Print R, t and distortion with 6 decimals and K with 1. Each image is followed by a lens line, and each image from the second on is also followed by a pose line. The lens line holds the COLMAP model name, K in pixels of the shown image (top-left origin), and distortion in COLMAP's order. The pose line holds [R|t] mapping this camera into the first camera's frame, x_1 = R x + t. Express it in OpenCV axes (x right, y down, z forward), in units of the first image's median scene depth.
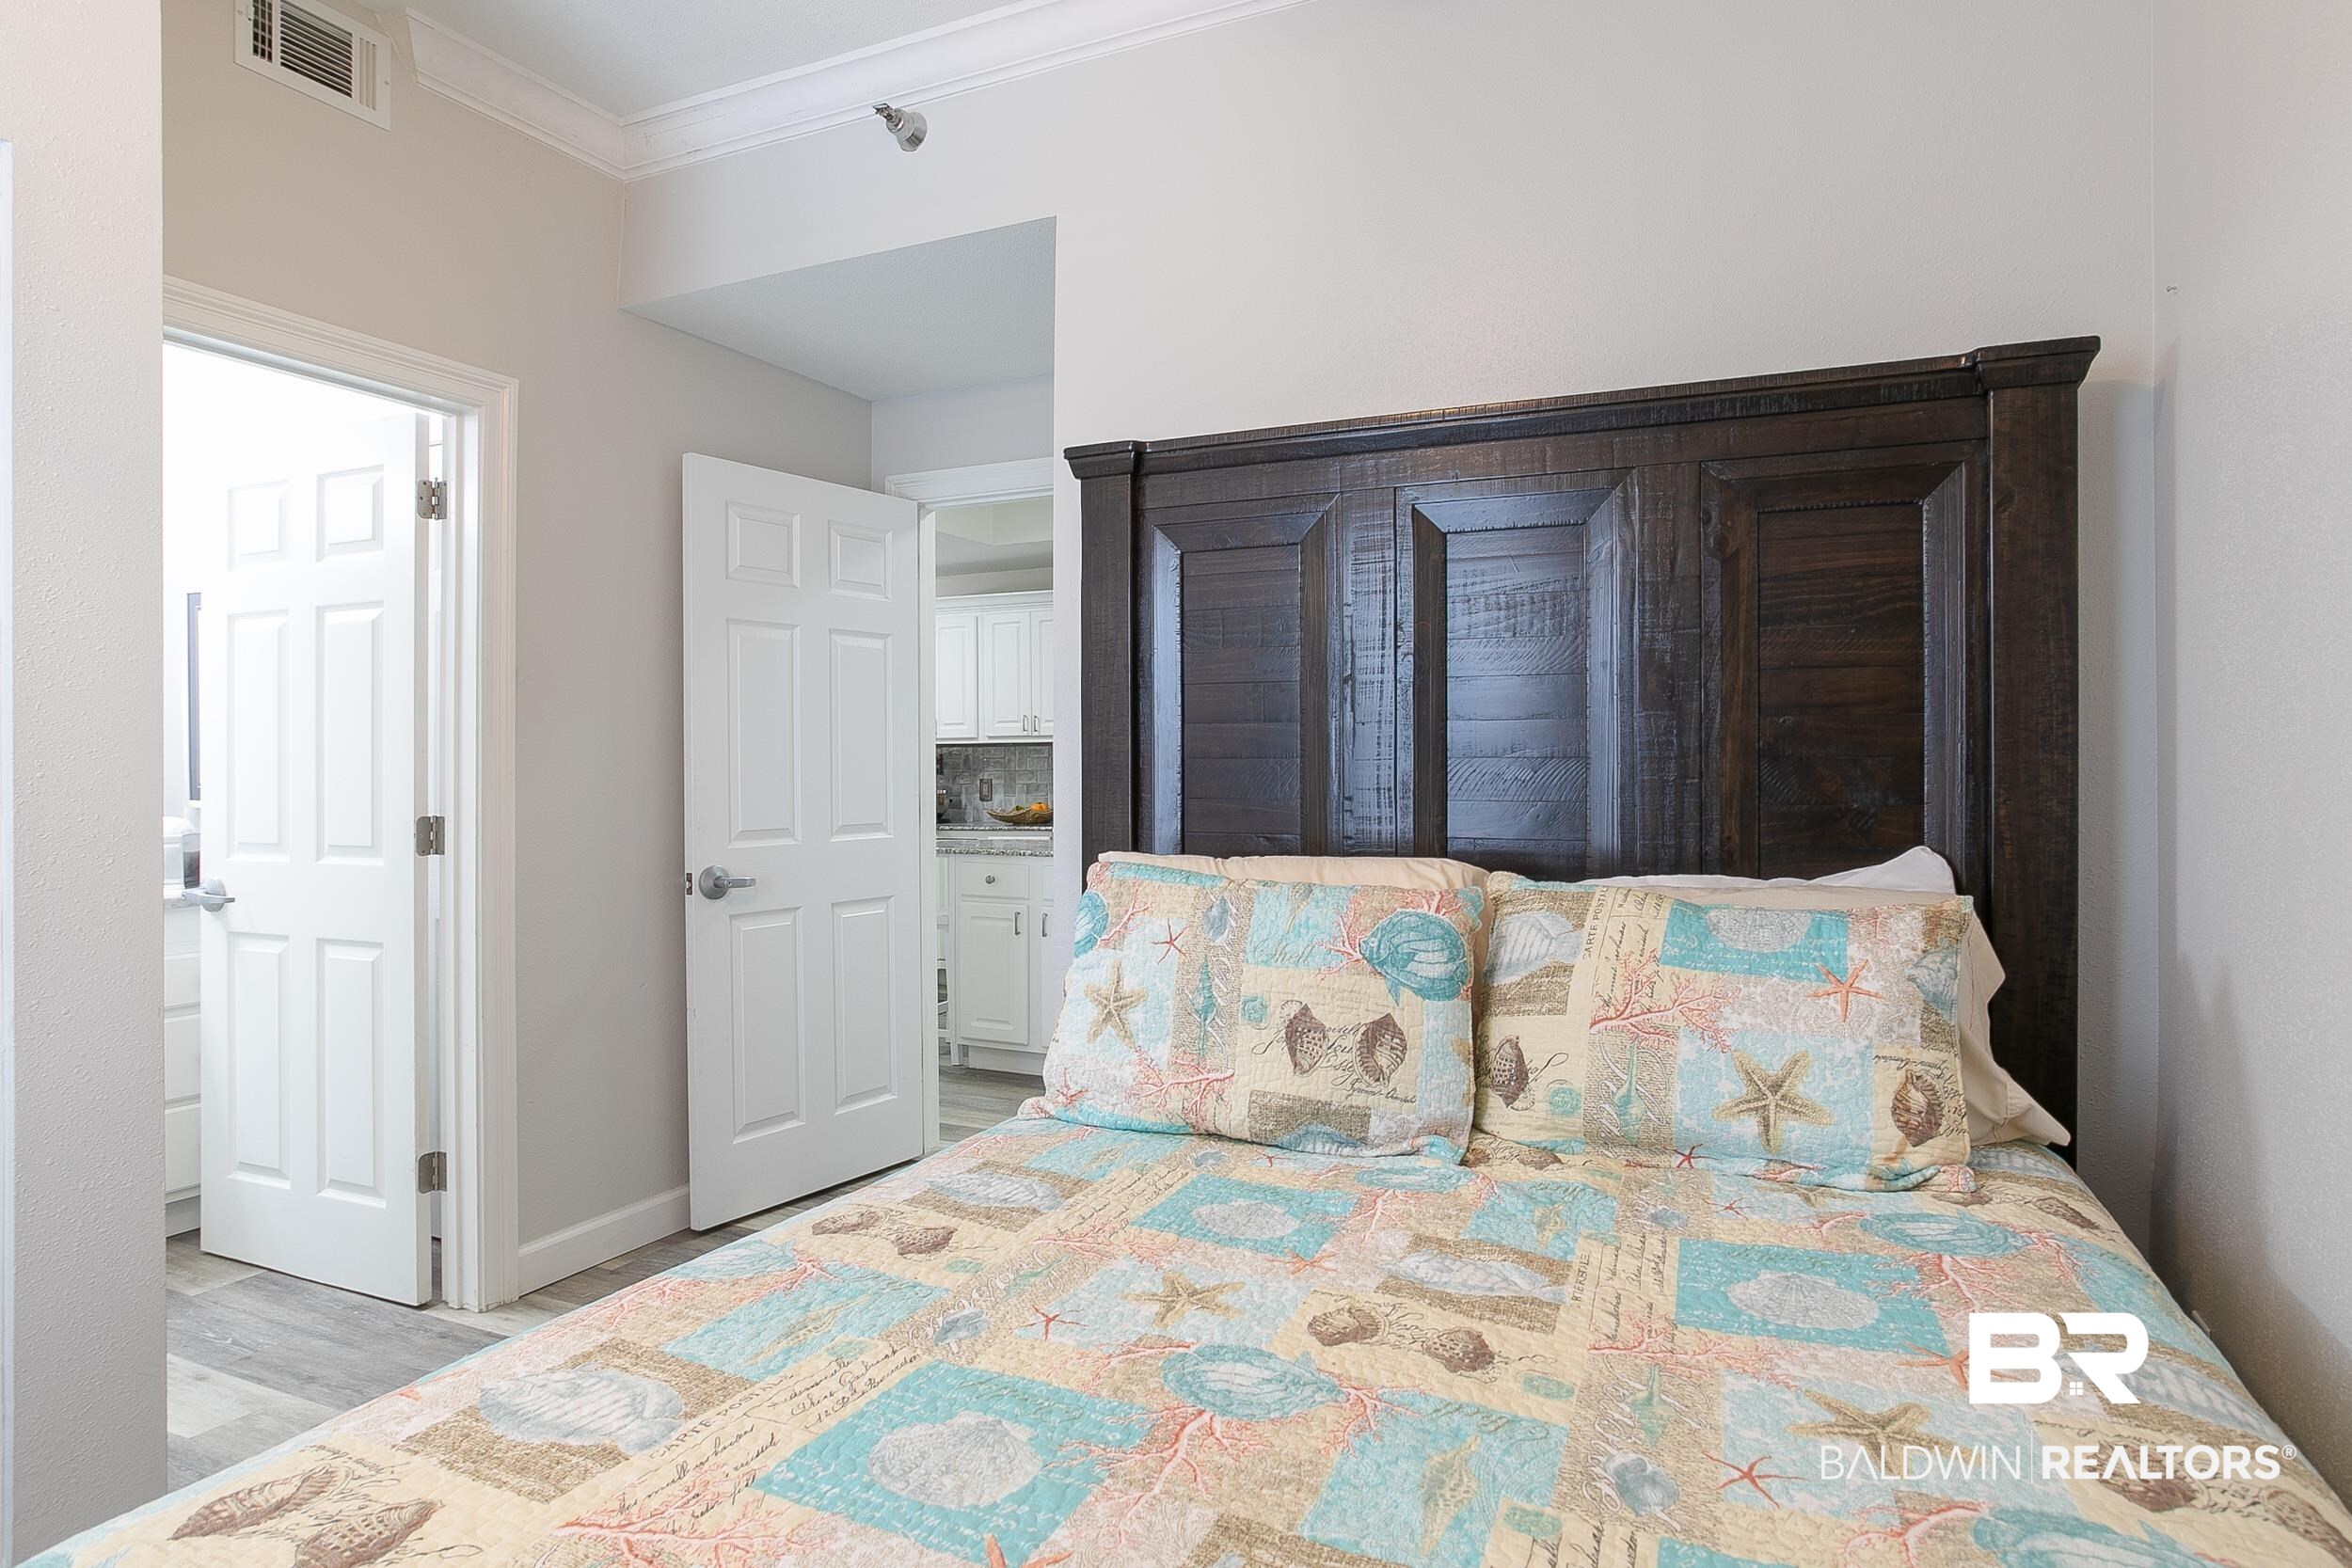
lens RADIAL K [[1325.0, 0, 1176.0], [0, 1325.0, 784.0], [0, 0, 1]] dist [-0.034104, 0.001873]
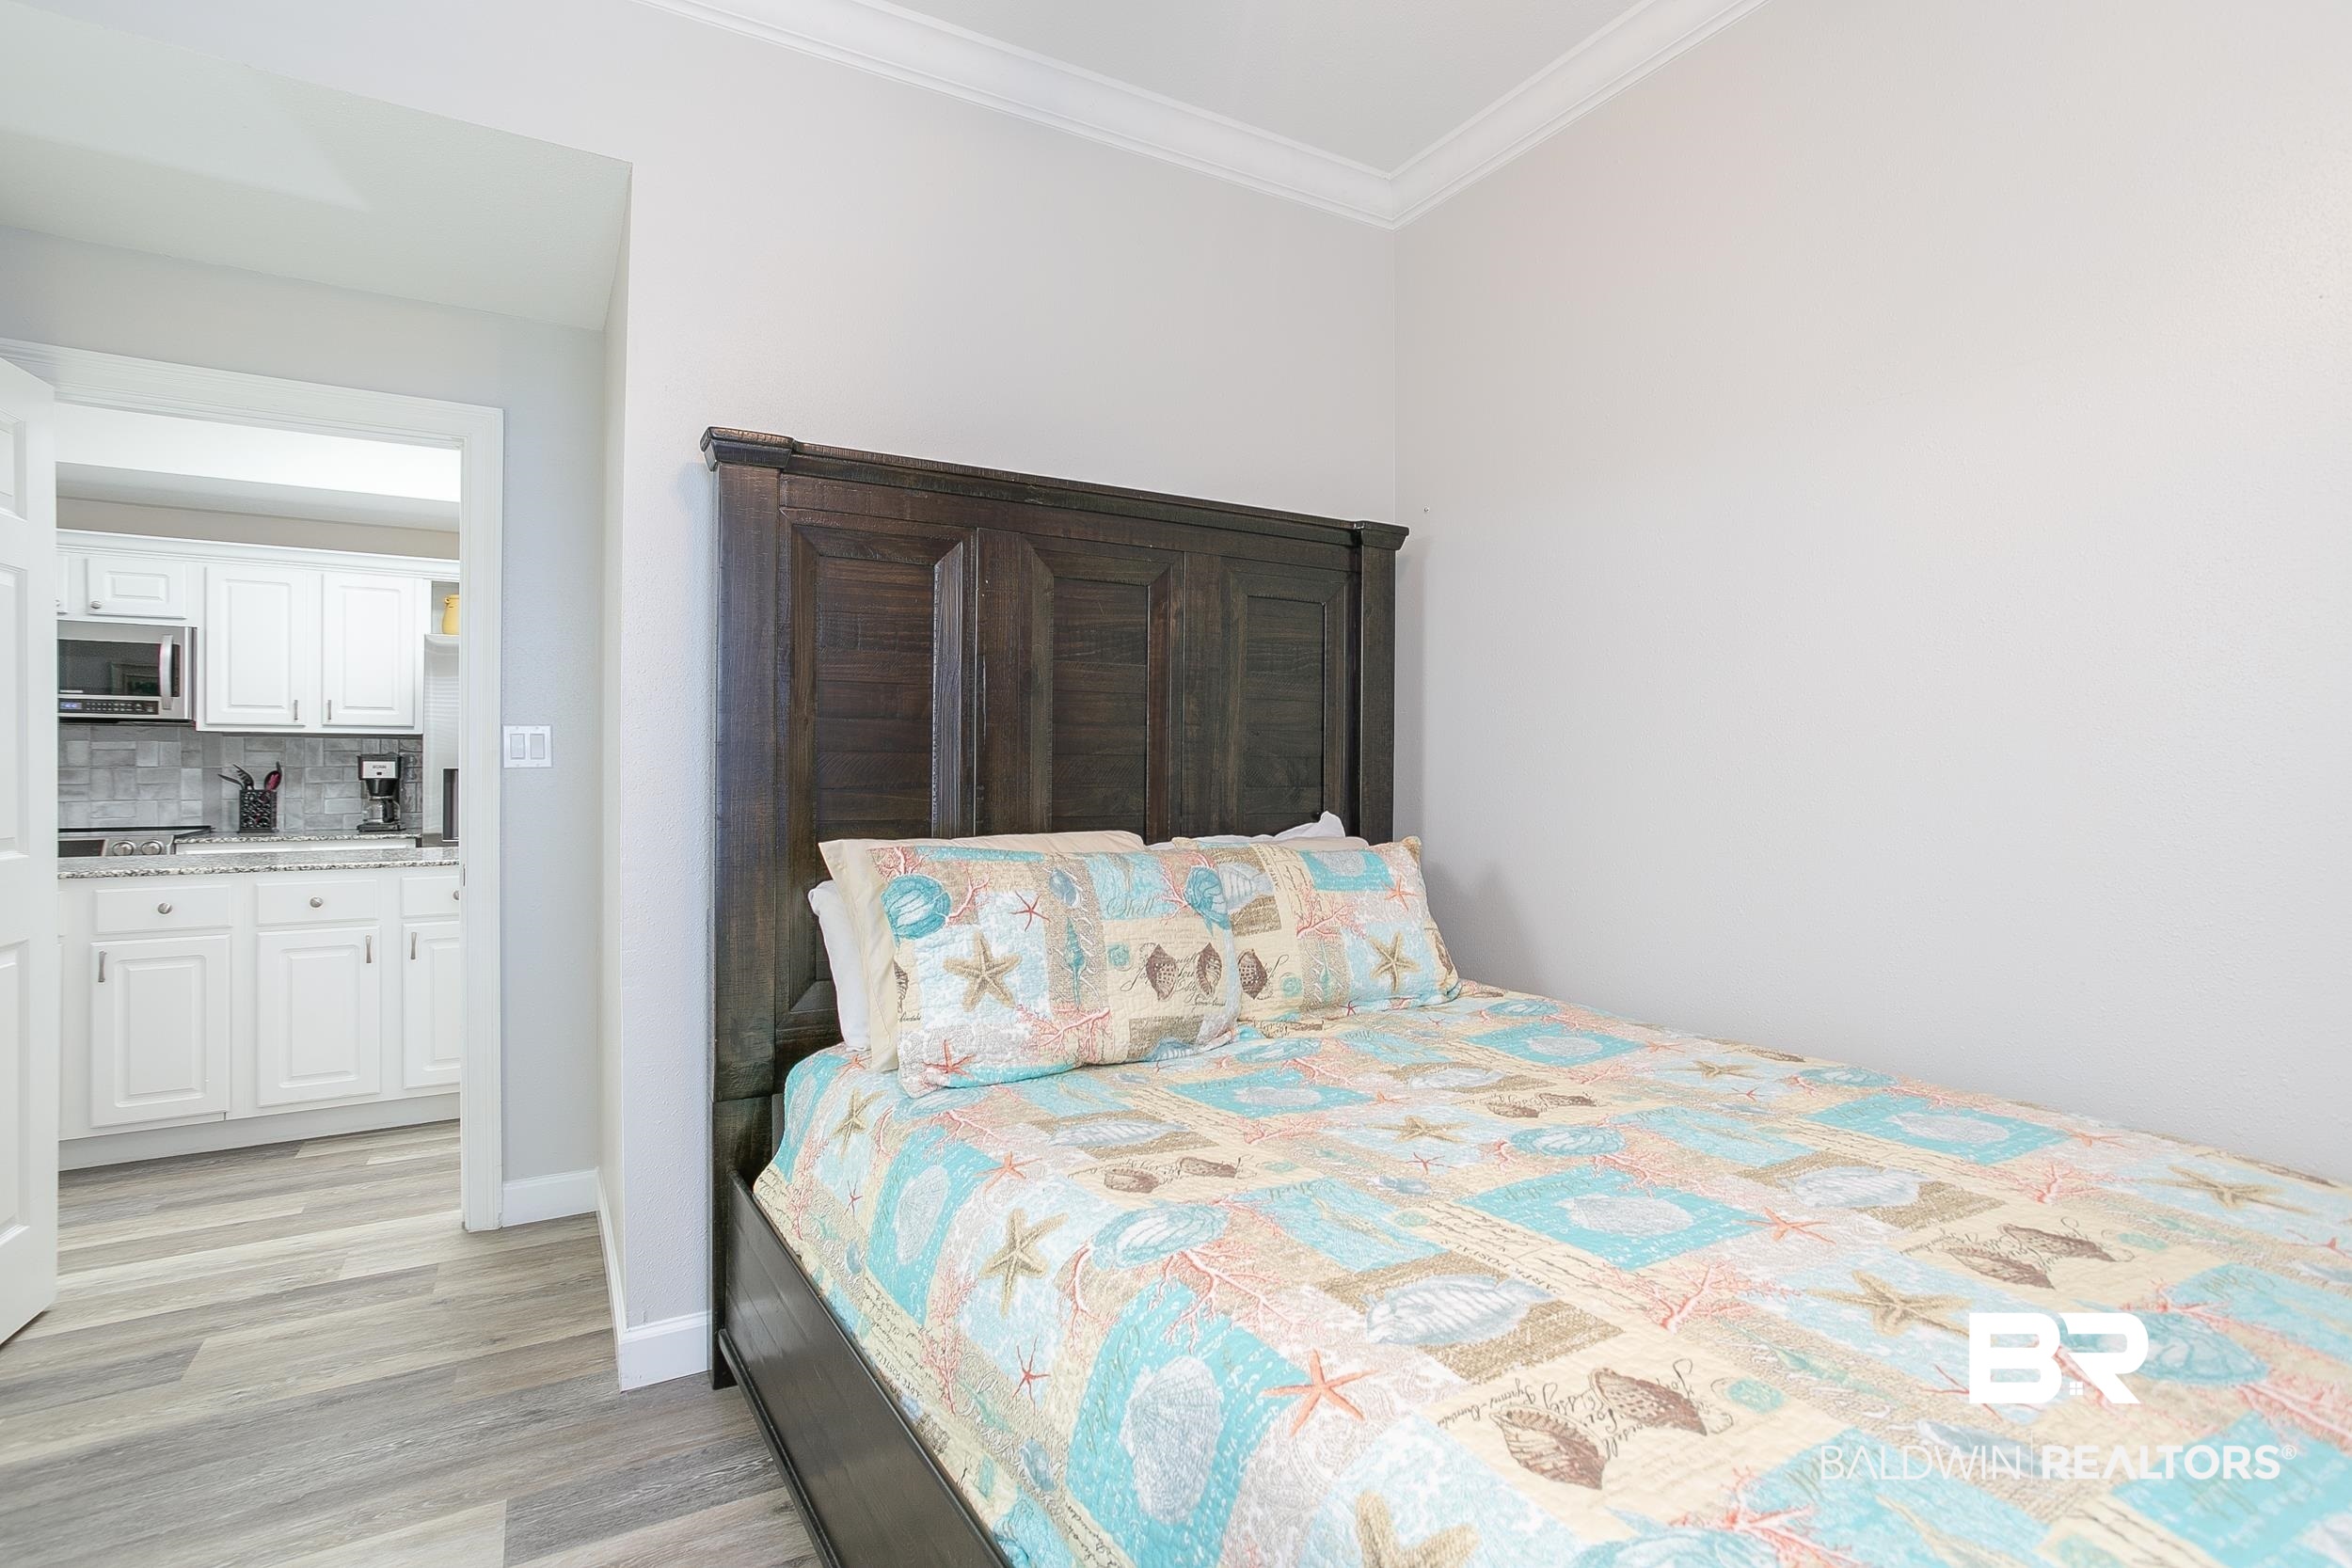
lens RADIAL K [[1149.0, 0, 1163.7], [0, 1149.0, 763.2], [0, 0, 1]] dist [-0.052042, 0.030635]
pose [[0.567254, 0.011683, 0.823460, -0.832276], [0.002856, 0.999865, -0.016153, 0.009442], [-0.823538, 0.011514, 0.567144, 0.375114]]
